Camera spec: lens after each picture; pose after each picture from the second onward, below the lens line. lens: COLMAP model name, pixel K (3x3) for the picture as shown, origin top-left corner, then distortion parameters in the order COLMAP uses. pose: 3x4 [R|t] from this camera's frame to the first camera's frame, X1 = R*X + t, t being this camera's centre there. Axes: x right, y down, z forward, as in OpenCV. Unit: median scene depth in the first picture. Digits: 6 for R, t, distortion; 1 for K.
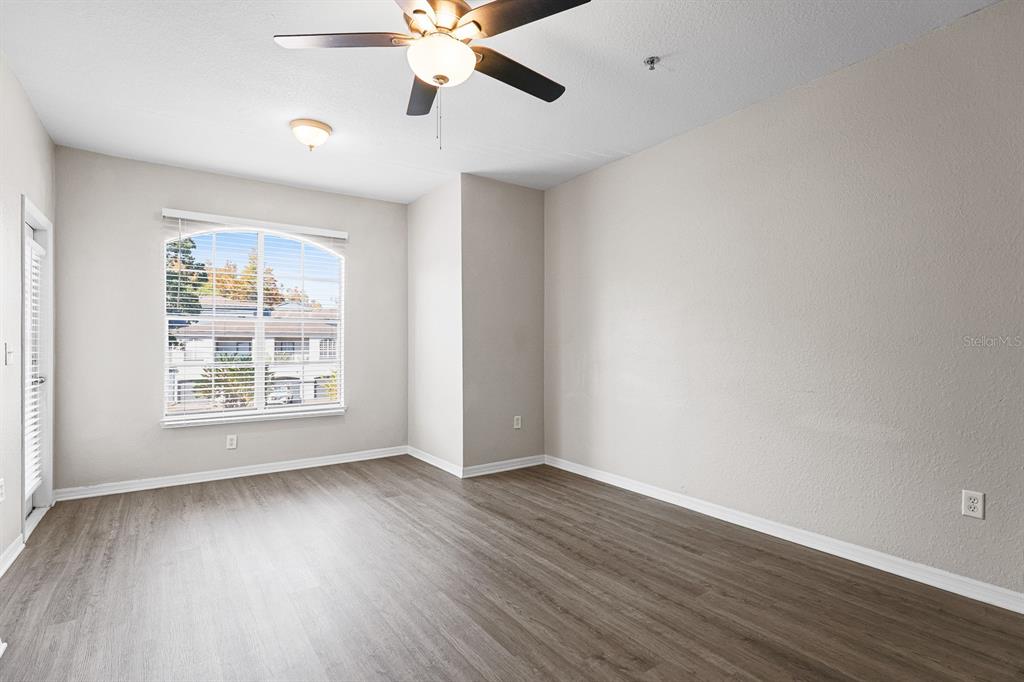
lens RADIAL K [[492.4, 0, 525.9], [0, 492.4, 342.0], [0, 0, 1]] dist [0.015326, -0.000143]
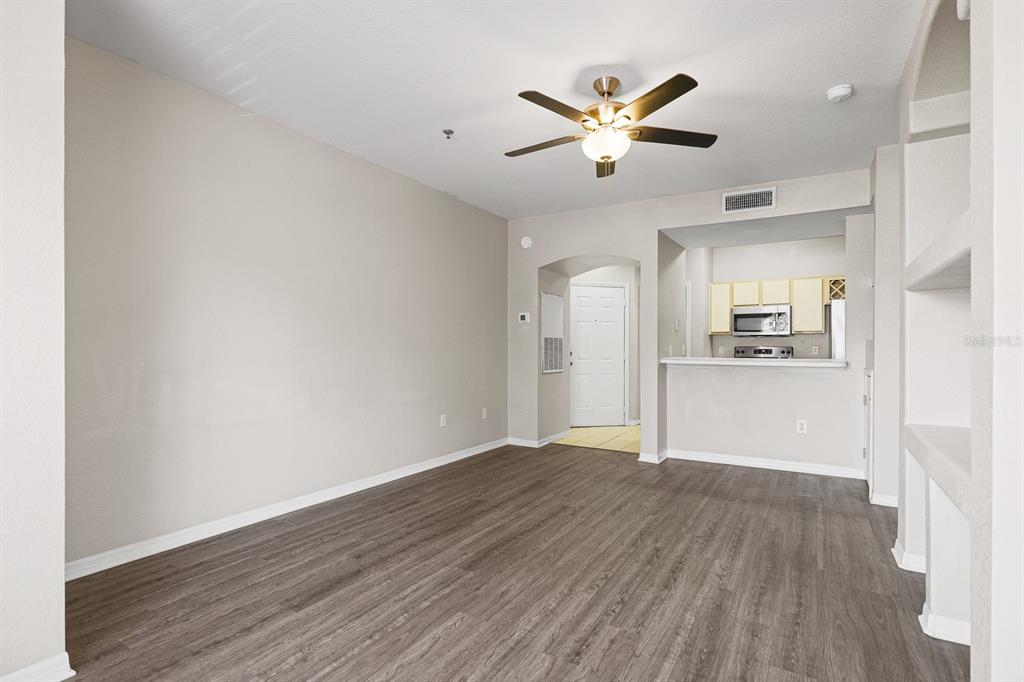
lens RADIAL K [[502.1, 0, 505.1], [0, 502.1, 345.6], [0, 0, 1]] dist [-0.000481, 0.000255]
pose [[-0.369150, 0.002338, 0.929367, -0.789487], [-0.007692, 0.999955, -0.005571, 0.007674], [-0.929338, -0.009205, -0.369115, 1.013079]]
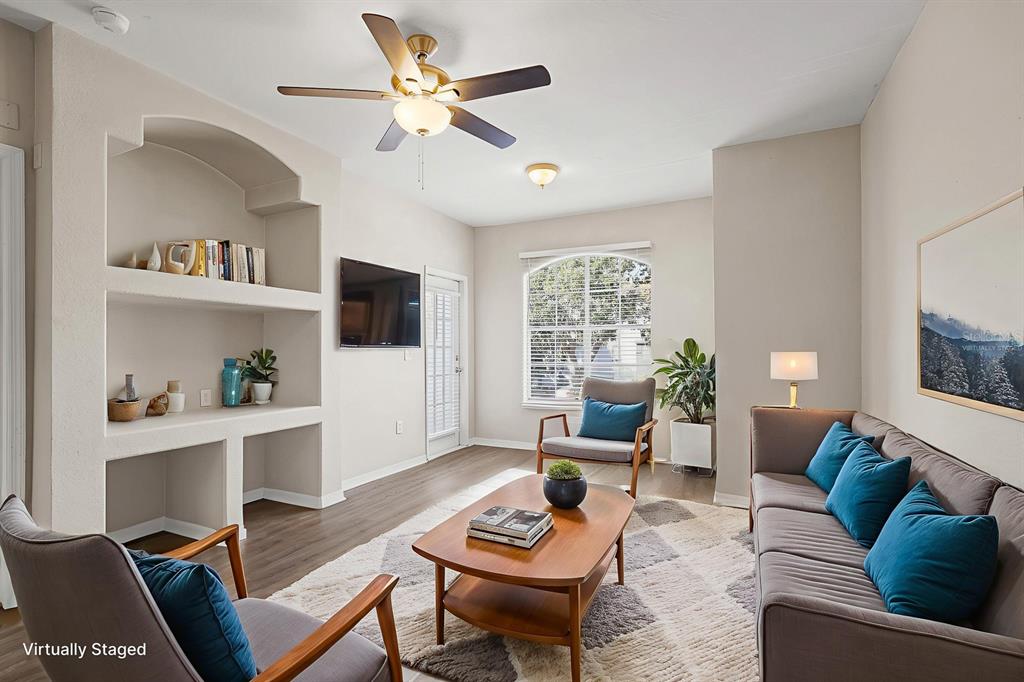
lens RADIAL K [[490.6, 0, 516.1], [0, 490.6, 344.8], [0, 0, 1]] dist [-0.000910, -0.000300]
pose [[0.486088, -0.006894, -0.873883, 0.557093], [0.007978, 0.999962, -0.003451, -0.002285], [0.873873, -0.005294, 0.486125, 0.347164]]
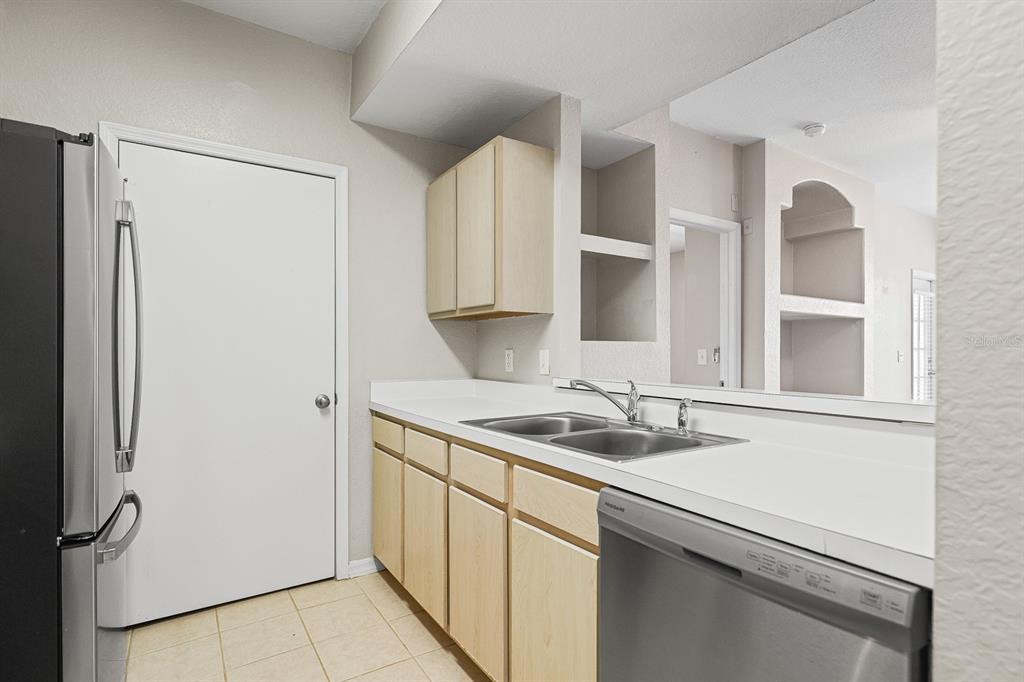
lens RADIAL K [[502.1, 0, 508.0], [0, 502.1, 344.3], [0, 0, 1]] dist [-0.000481, 0.000255]
pose [[-0.051103, -0.005695, -0.998677, 0.724173], [0.005386, 0.999968, -0.005978, -0.014446], [0.998679, -0.005685, -0.051071, -0.313157]]
